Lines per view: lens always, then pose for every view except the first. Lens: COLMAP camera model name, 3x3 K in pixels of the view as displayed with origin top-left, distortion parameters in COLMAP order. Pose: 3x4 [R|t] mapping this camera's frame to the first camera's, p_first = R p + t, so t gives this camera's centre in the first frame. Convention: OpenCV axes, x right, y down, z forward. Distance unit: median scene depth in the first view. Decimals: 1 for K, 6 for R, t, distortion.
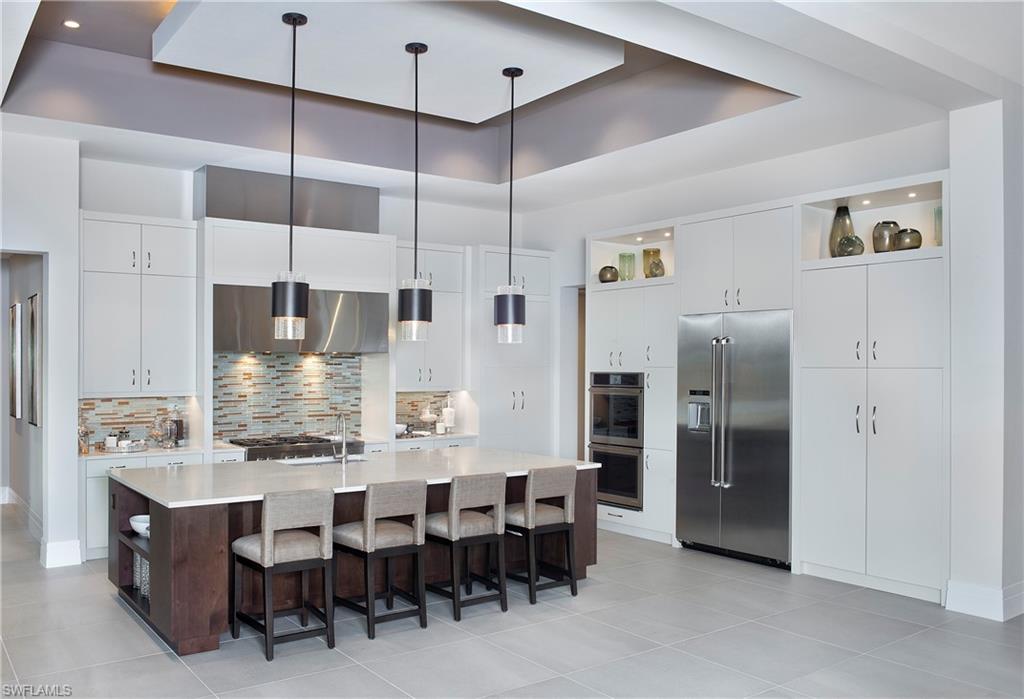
lens RADIAL K [[845.9, 0, 512.0], [0, 845.9, 349.5], [0, 0, 1]] dist [-0.010698, -0.005188]
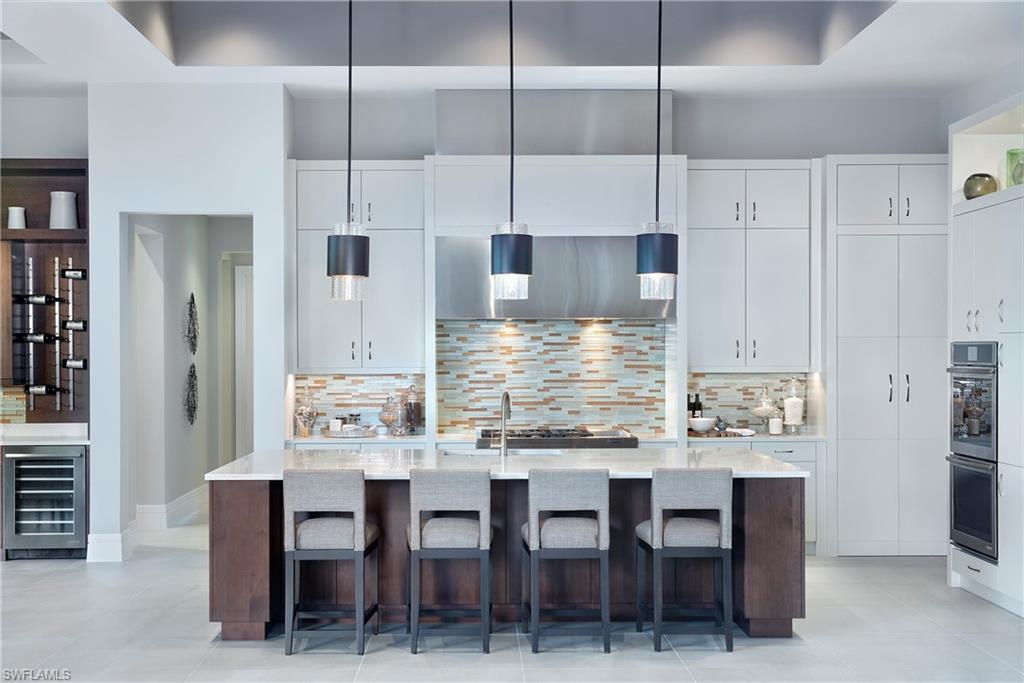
lens RADIAL K [[1353.9, 0, 512.0], [0, 1353.9, 341.5], [0, 0, 1]] dist [0.083210, 0.059562]
pose [[0.818385, -0.007381, -0.574623, 0.412229], [0.014904, 0.999854, 0.008384, 0.012517], [0.574477, -0.015425, 0.818375, -0.032455]]
